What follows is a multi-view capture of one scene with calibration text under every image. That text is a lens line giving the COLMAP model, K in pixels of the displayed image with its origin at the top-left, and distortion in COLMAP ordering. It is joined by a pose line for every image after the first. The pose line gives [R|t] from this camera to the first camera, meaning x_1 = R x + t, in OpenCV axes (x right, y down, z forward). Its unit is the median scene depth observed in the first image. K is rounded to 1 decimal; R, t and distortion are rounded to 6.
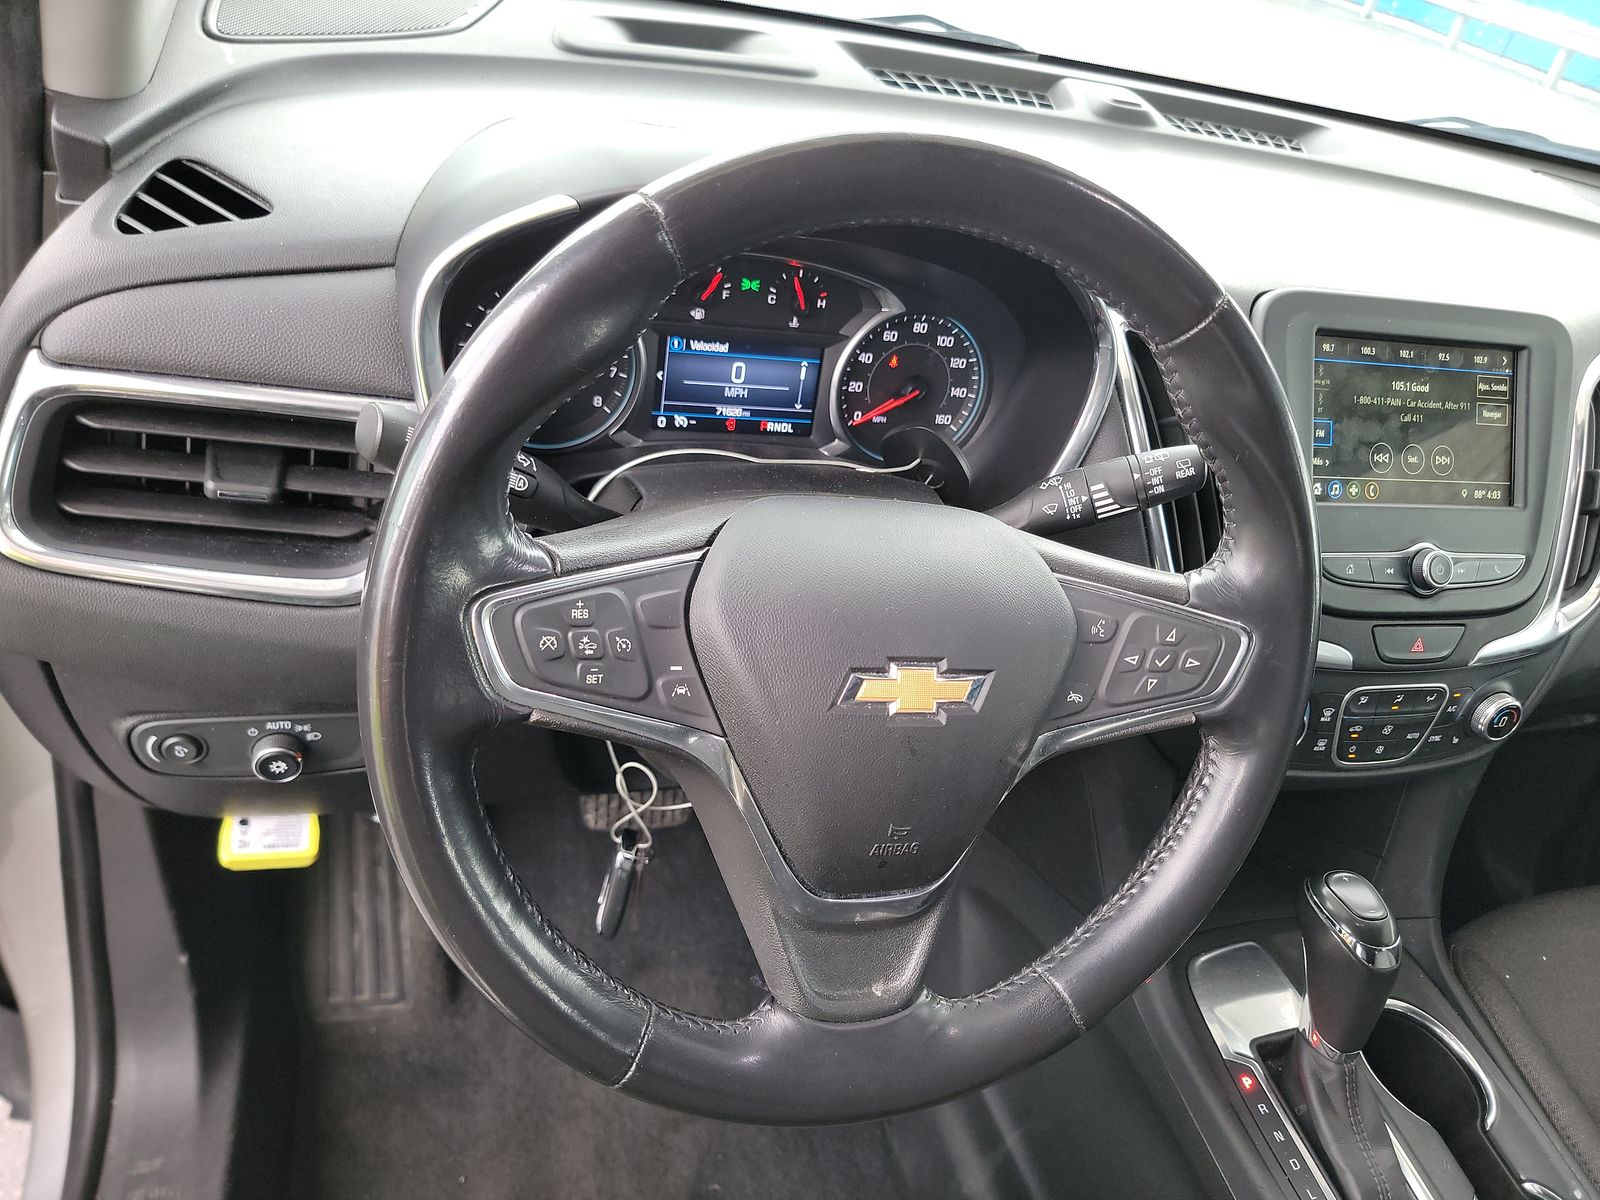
lens RADIAL K [[1118.0, 0, 800.0], [0, 1118.0, 600.0], [0, 0, 1]] dist [0.056664, -0.055027]
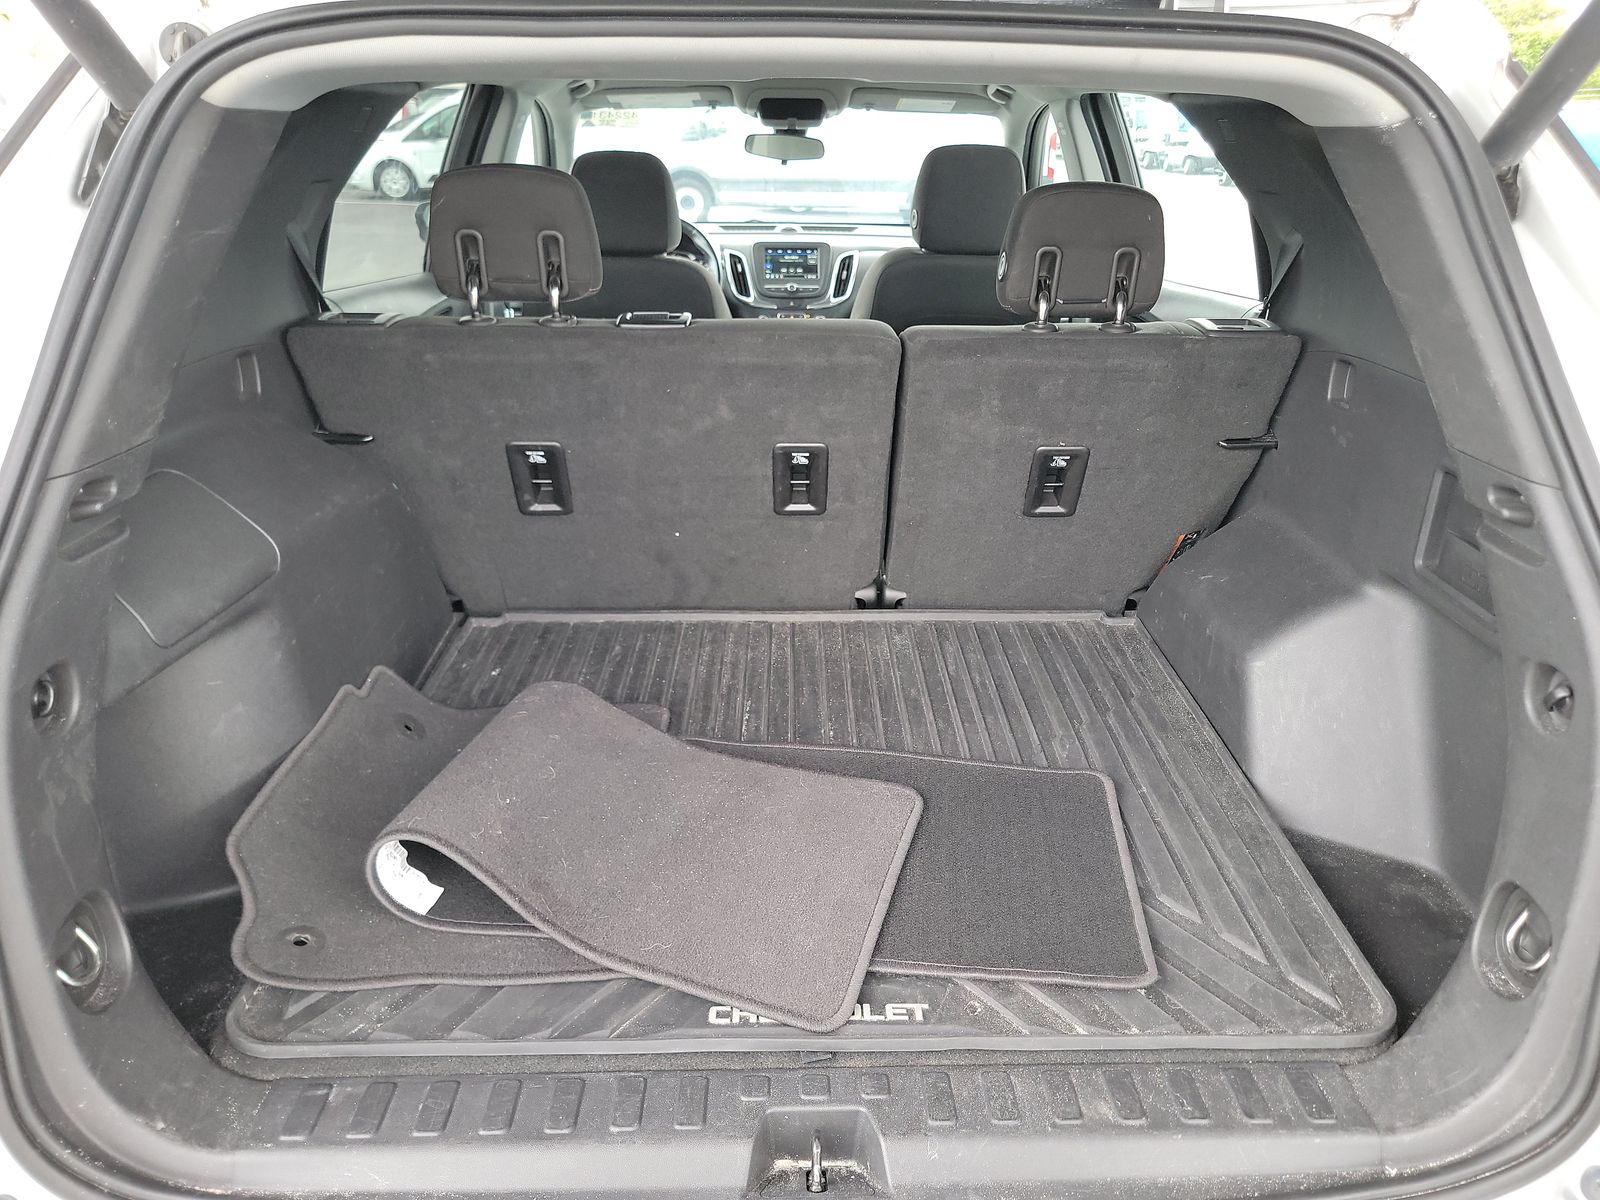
lens RADIAL K [[1118.0, 0, 800.0], [0, 1118.0, 600.0], [0, 0, 1]] dist [0.056664, -0.055027]
pose [[0.951467, -0.075556, -0.298332, 1.959272], [-0.001792, 0.968018, -0.250875, 2.551325], [0.307746, 0.239234, 0.920901, -3.242826]]
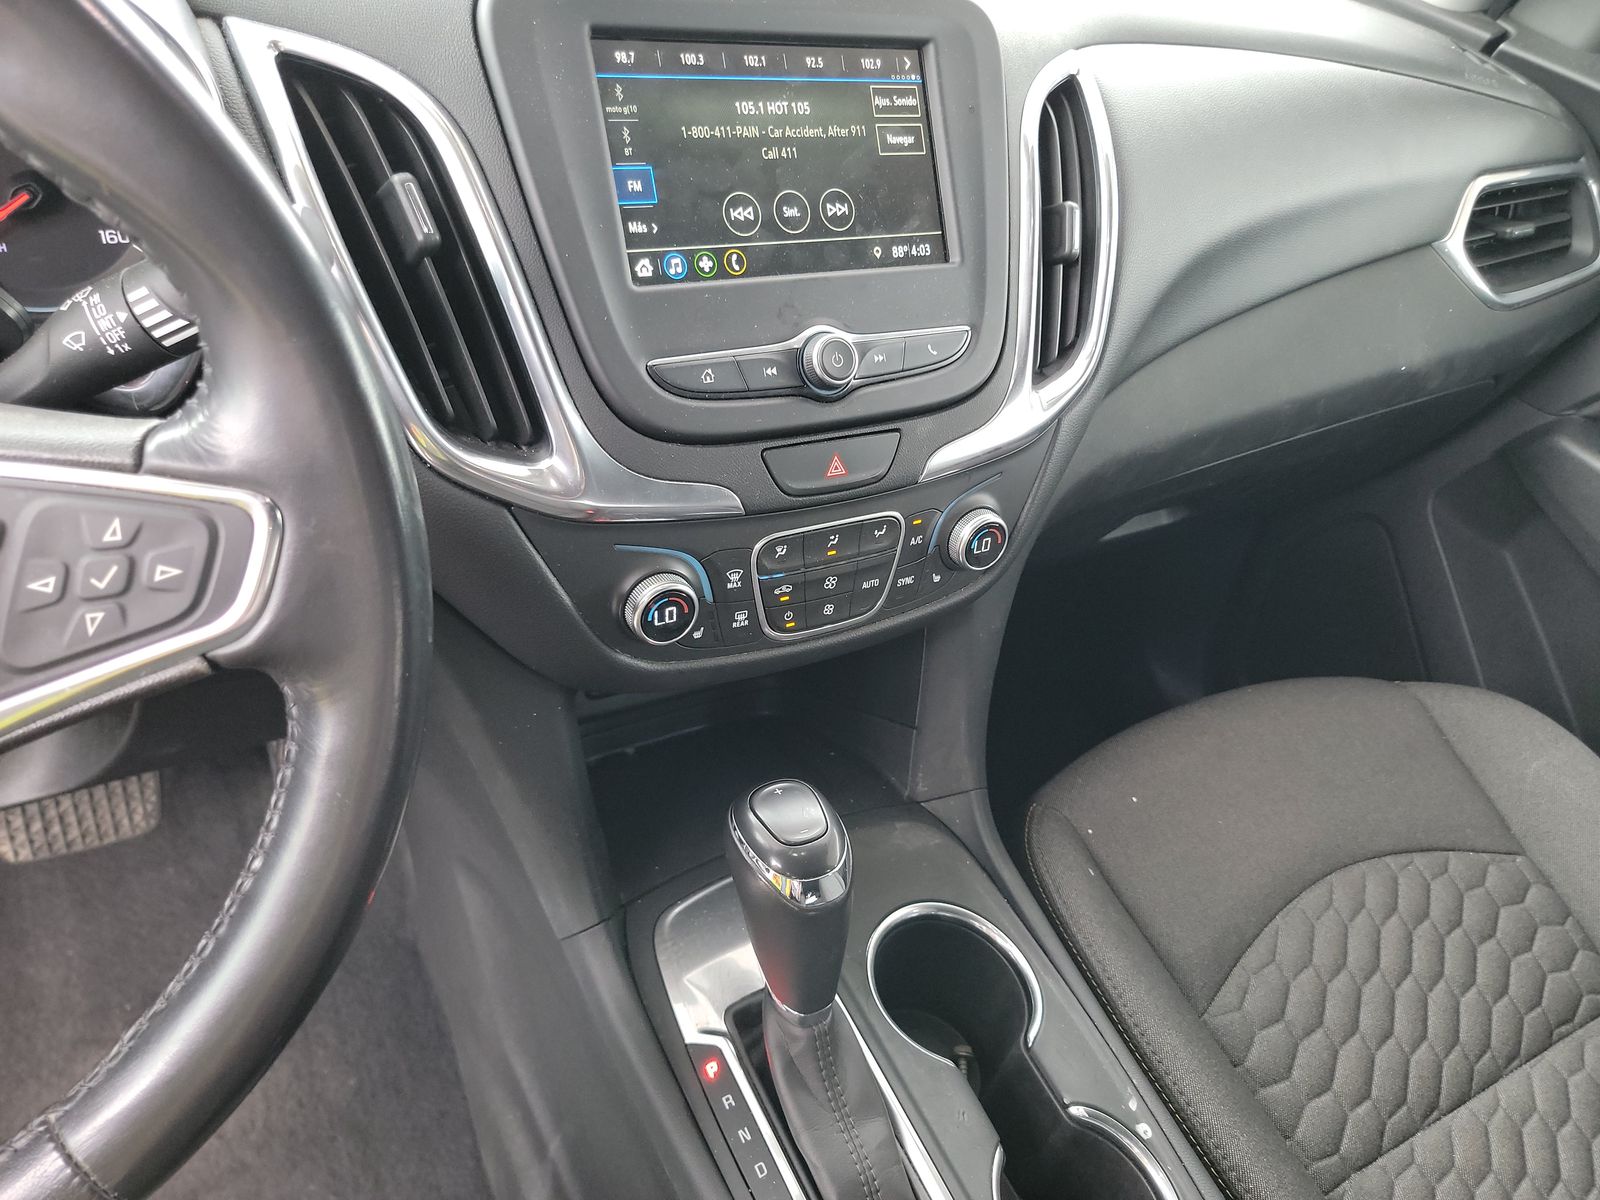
lens RADIAL K [[1127.5, 0, 800.9], [0, 1127.5, 590.4], [0, 0, 1]] dist [0.038759, -0.057331]
pose [[0.974564, -0.170720, 0.145189, 0.402312], [0.156257, 0.982027, 0.105857, 0.037971], [-0.160652, -0.080478, 0.983725, 0.268096]]
